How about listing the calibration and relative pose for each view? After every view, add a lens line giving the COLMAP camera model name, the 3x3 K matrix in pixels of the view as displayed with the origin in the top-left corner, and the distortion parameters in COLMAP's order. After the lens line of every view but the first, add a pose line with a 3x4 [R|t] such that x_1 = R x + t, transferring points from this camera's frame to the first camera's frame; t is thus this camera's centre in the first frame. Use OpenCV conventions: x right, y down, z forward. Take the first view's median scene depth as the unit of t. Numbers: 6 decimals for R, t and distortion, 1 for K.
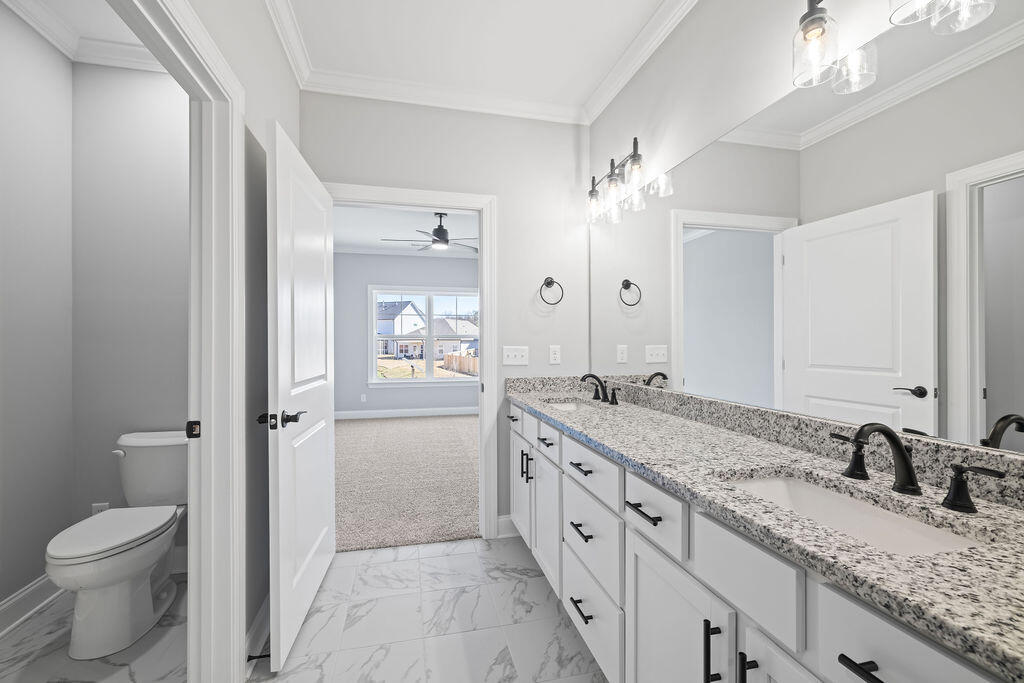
lens RADIAL K [[433.5, 0, 512.9], [0, 433.5, 341.5], [0, 0, 1]] dist [-0.000882, 0.001868]
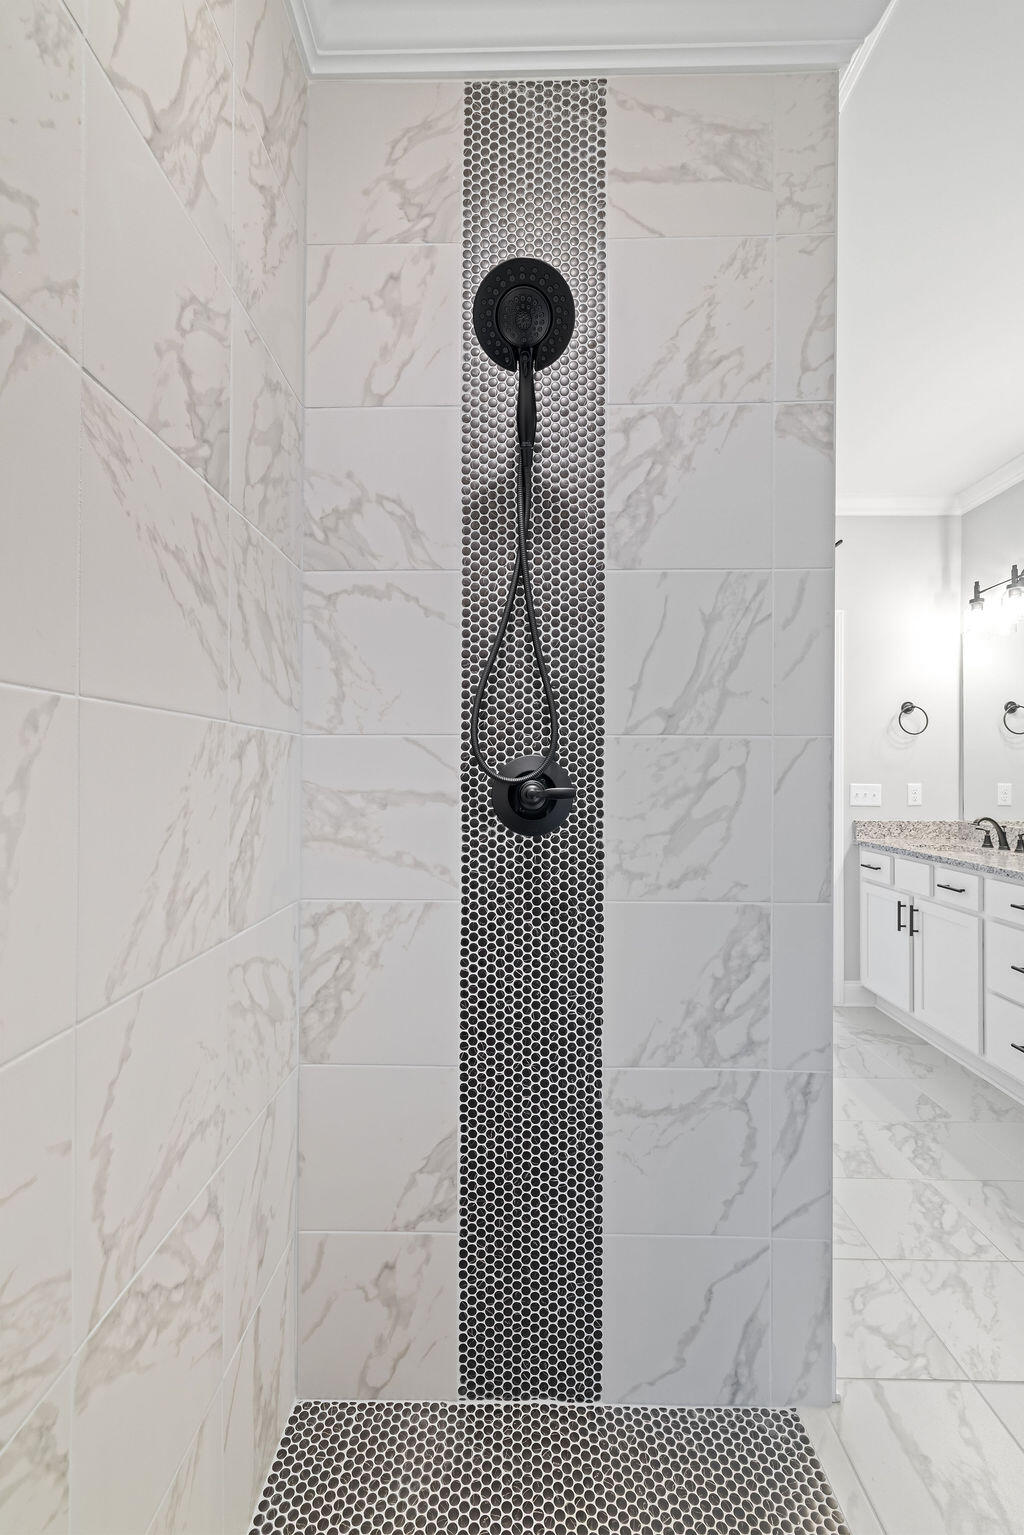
lens RADIAL K [[649.8, 0, 504.1], [0, 649.8, 767.9], [0, 0, 1]] dist [-0.000882, 0.001868]
pose [[0.966261, 0.004766, -0.257521, -0.370476], [-0.006713, 0.999955, -0.006683, -0.007360], [0.257478, 0.008186, 0.966249, -0.441663]]
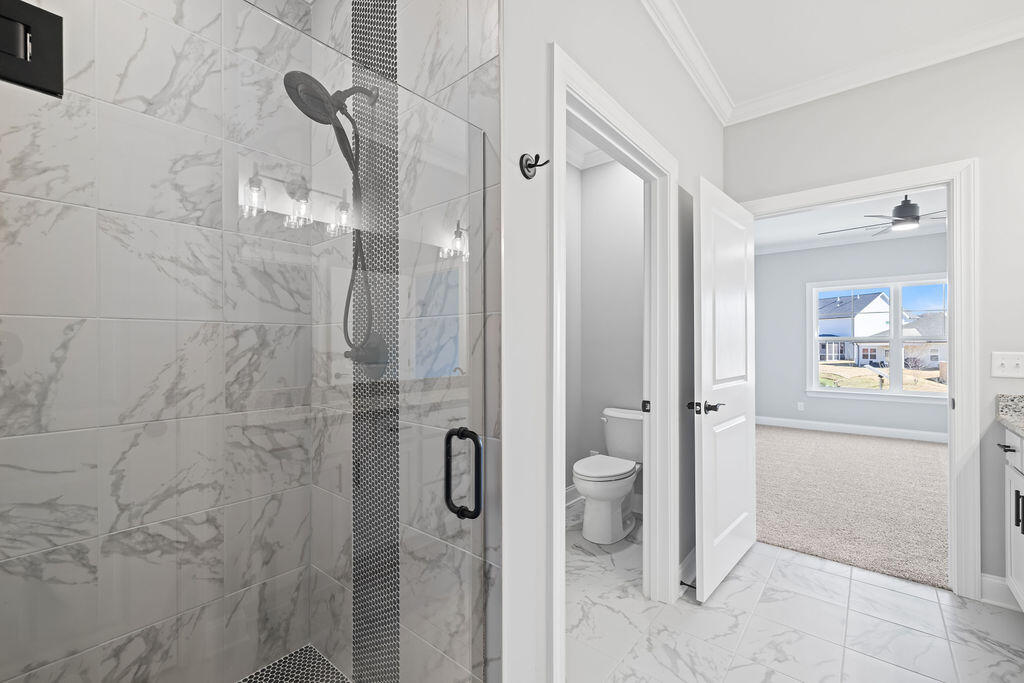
lens RADIAL K [[433.5, 0, 503.2], [0, 433.5, 345.5], [0, 0, 1]] dist [-0.000882, 0.001868]
pose [[0.582192, 0.000197, -0.813052, 0.102262], [0.001783, 0.999997, 0.001519, -0.003731], [0.813050, -0.002334, 0.582190, -0.144674]]
